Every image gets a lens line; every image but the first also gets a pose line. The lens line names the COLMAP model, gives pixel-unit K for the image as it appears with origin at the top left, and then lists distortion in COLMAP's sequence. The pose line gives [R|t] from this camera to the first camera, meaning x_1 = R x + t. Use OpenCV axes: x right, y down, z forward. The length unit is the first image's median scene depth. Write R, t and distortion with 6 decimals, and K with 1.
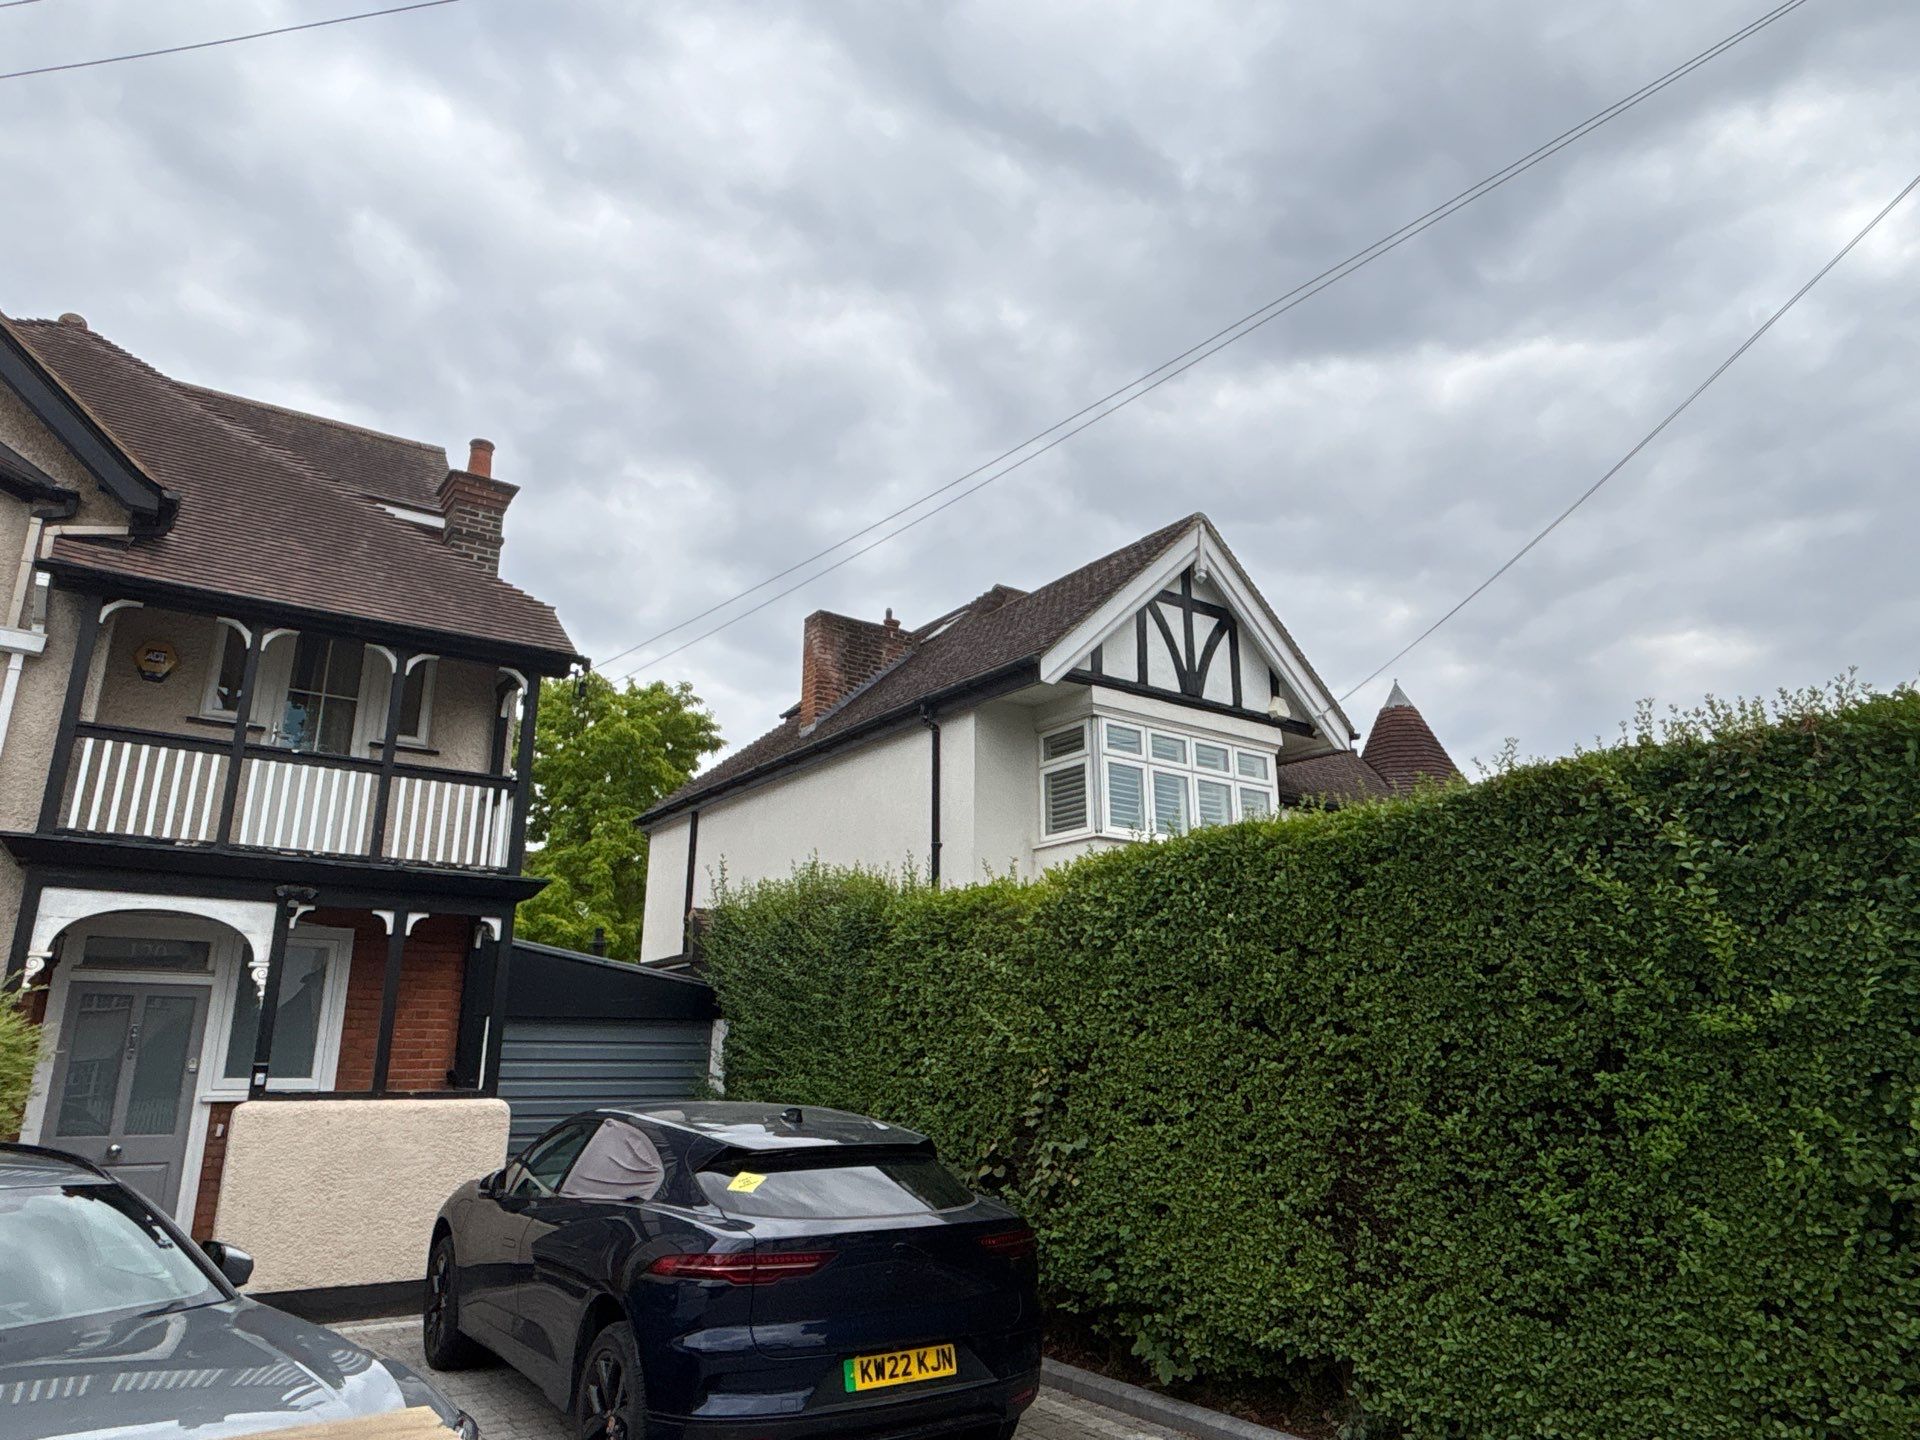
lens RADIAL K [[1190.1, 0, 897.0], [0, 1190.1, 740.0], [0, 0, 1]] dist [0.023540, -0.024341]
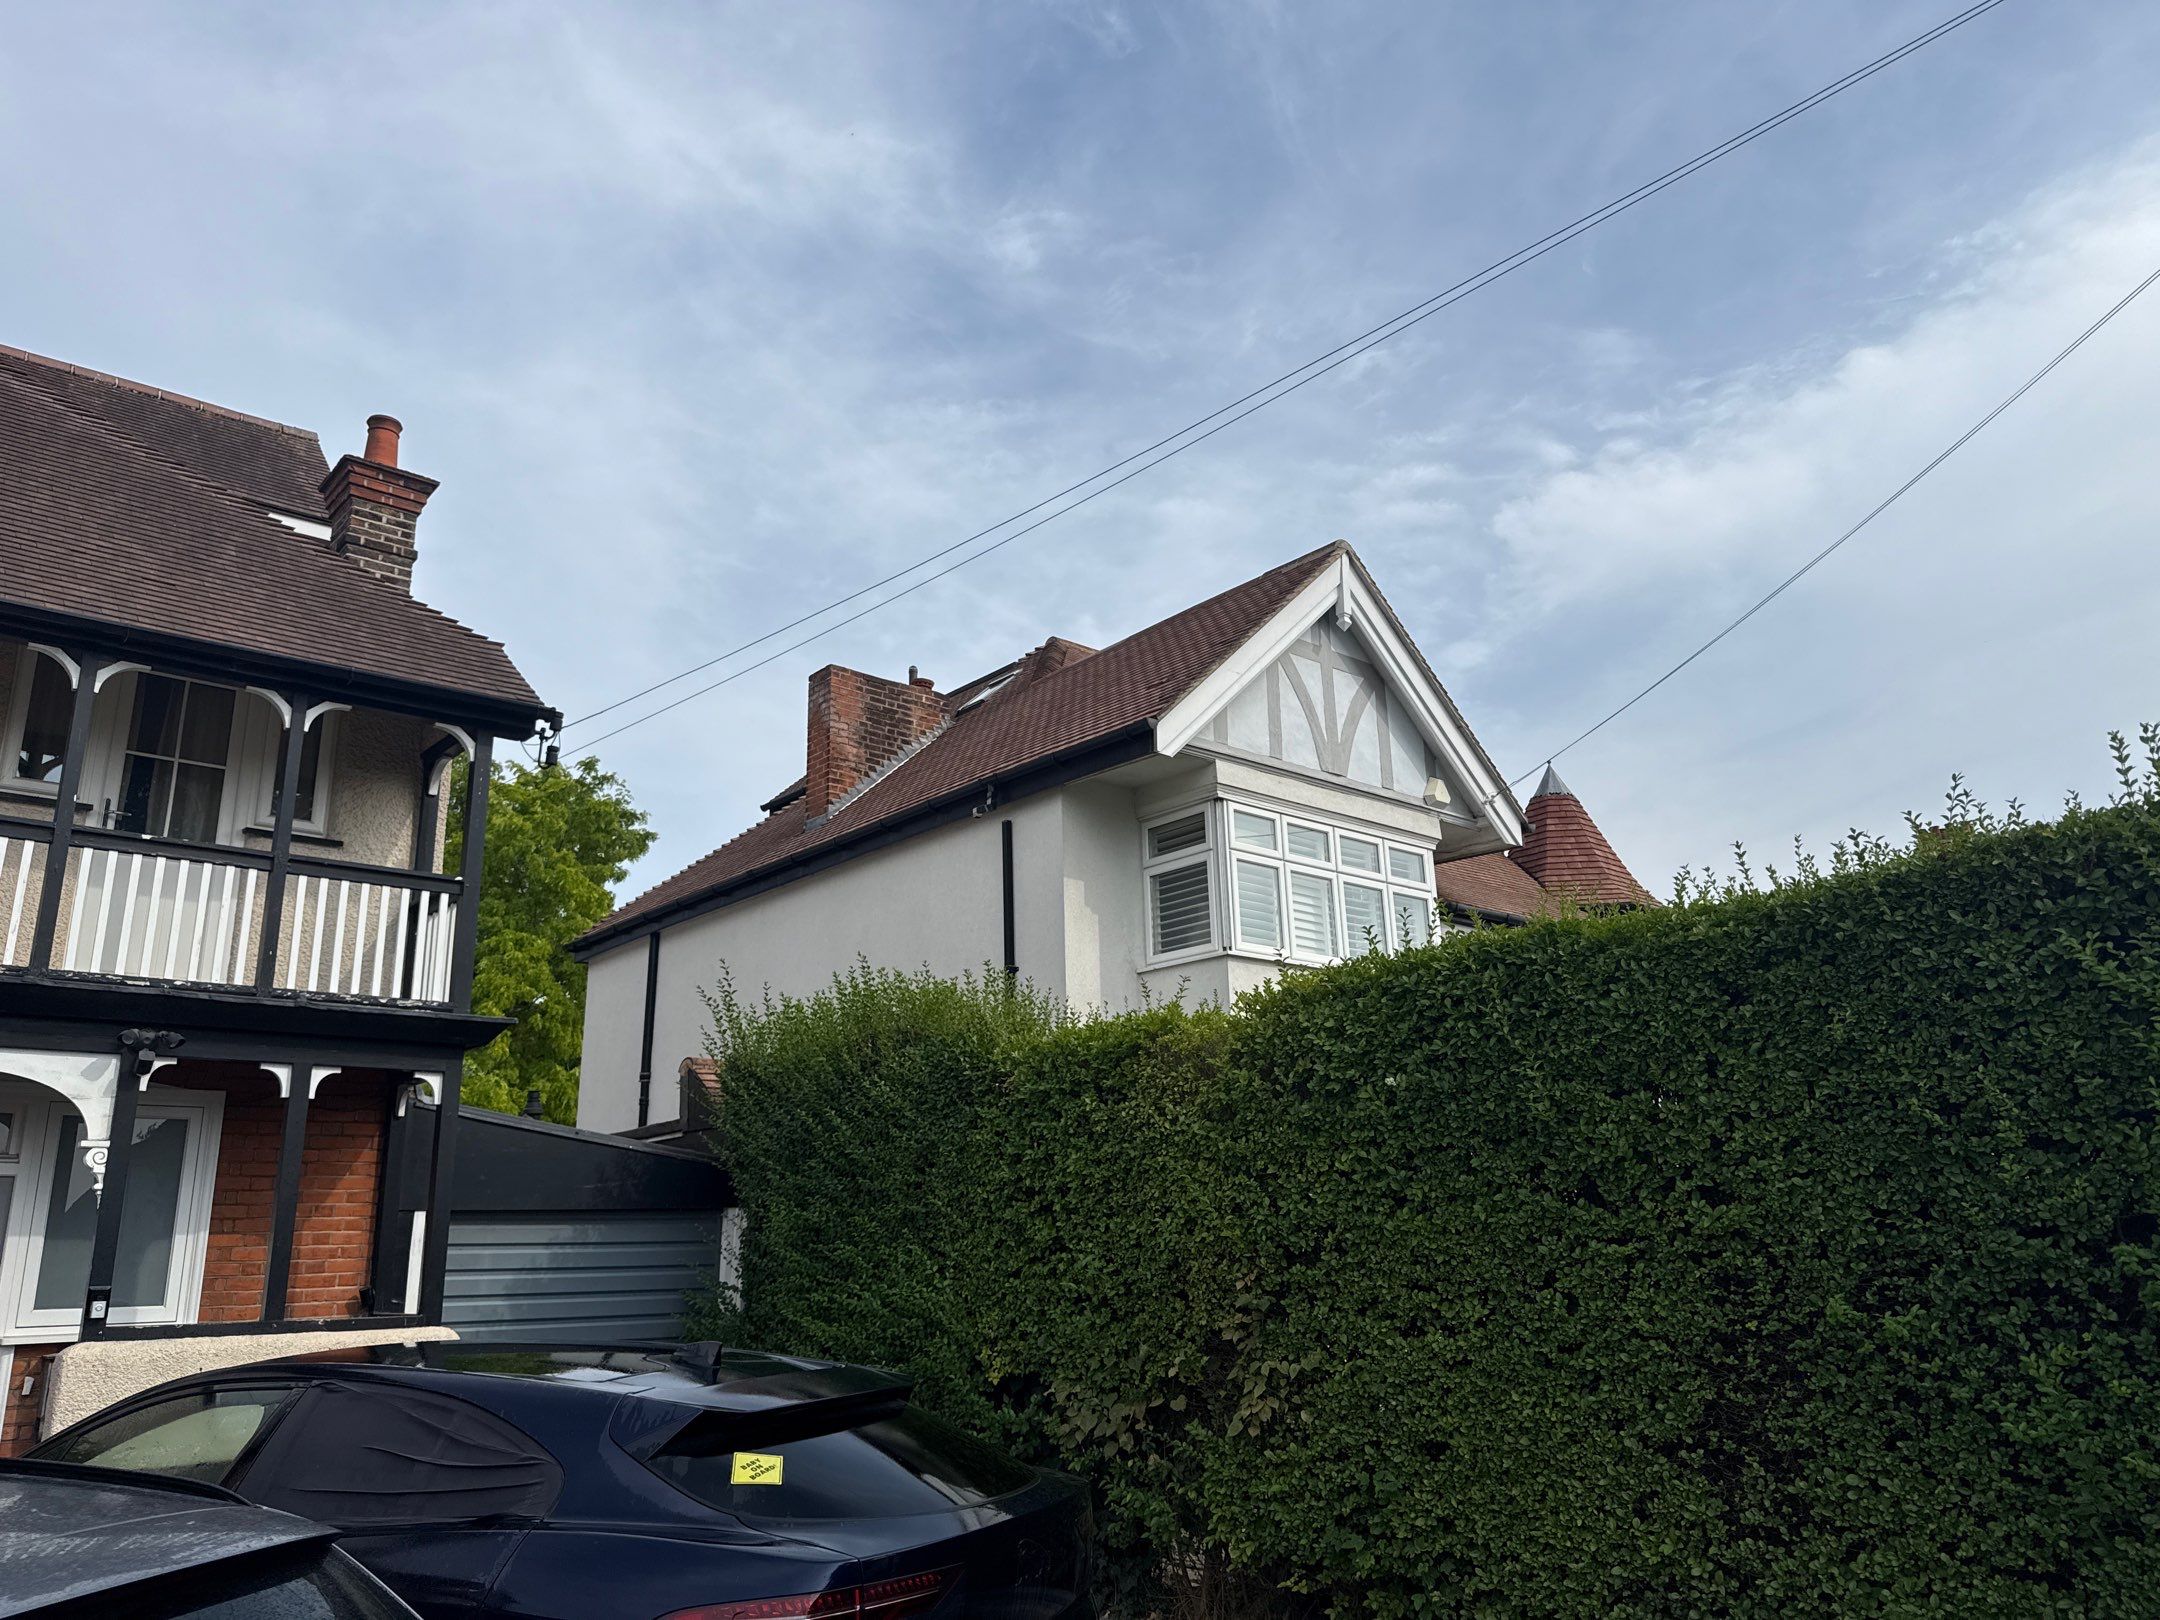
lens RADIAL K [[1512.8, 0, 1025.5], [0, 1512.8, 839.9], [0, 0, 1]] dist [0.024131, -0.020674]
pose [[0.994471, 0.000469, 0.105007, -0.081315], [0.000063, 0.999987, -0.005066, 0.014677], [-0.105008, 0.005045, 0.994459, 0.060020]]
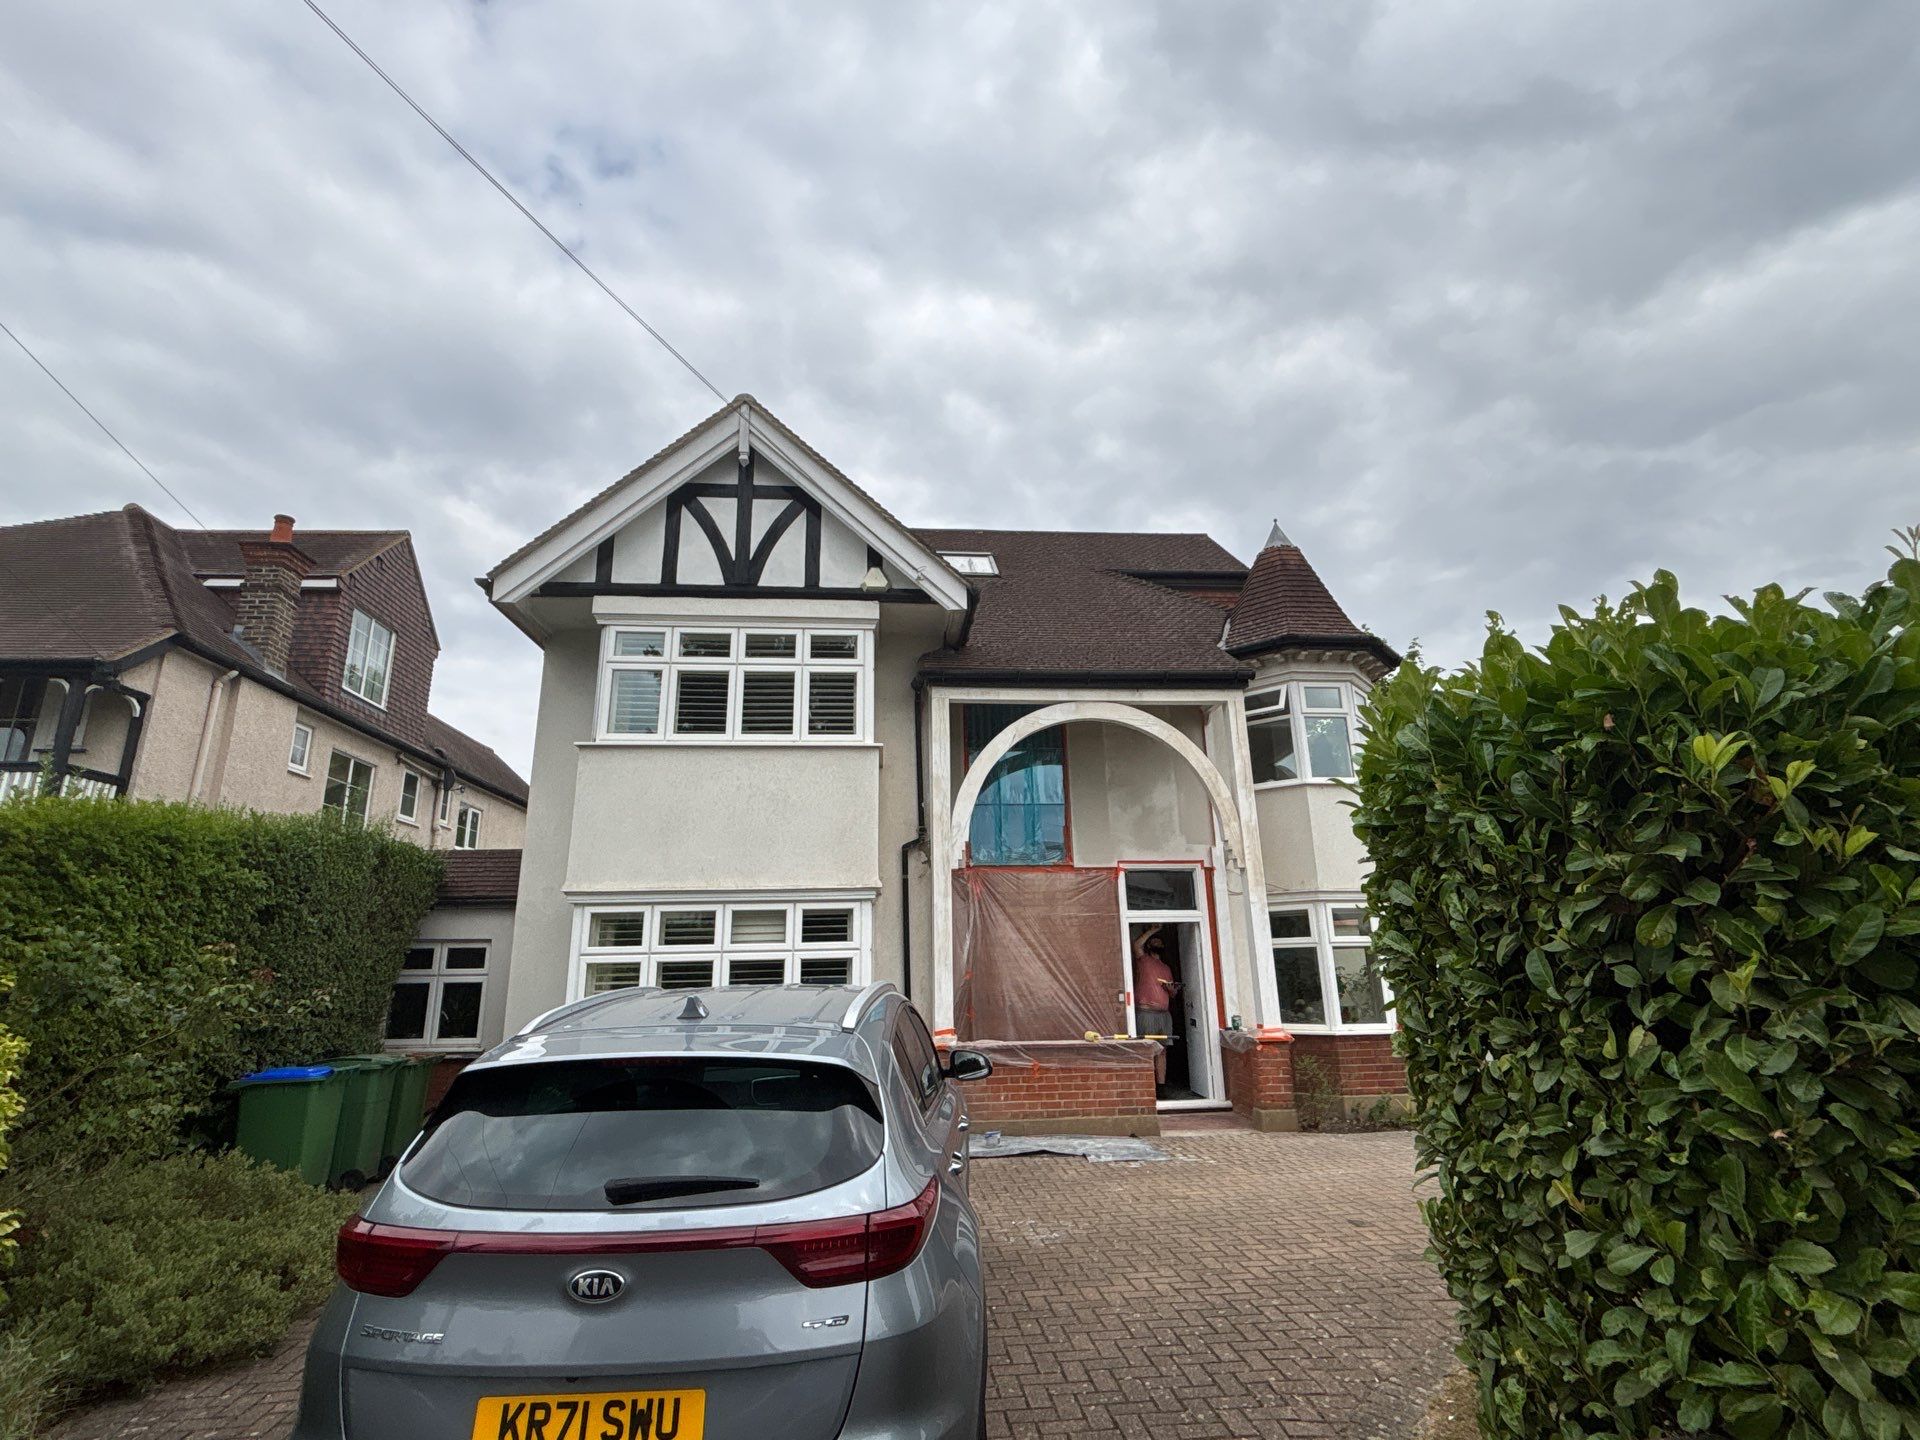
lens RADIAL K [[905.0, 0, 973.8], [0, 905.0, 729.8], [0, 0, 1]] dist [0.003214, -0.002232]
pose [[0.864698, -0.145425, -0.480779, 1.062548], [0.145633, 0.988642, -0.037115, 0.187069], [0.480716, -0.037924, 0.876056, 0.656229]]
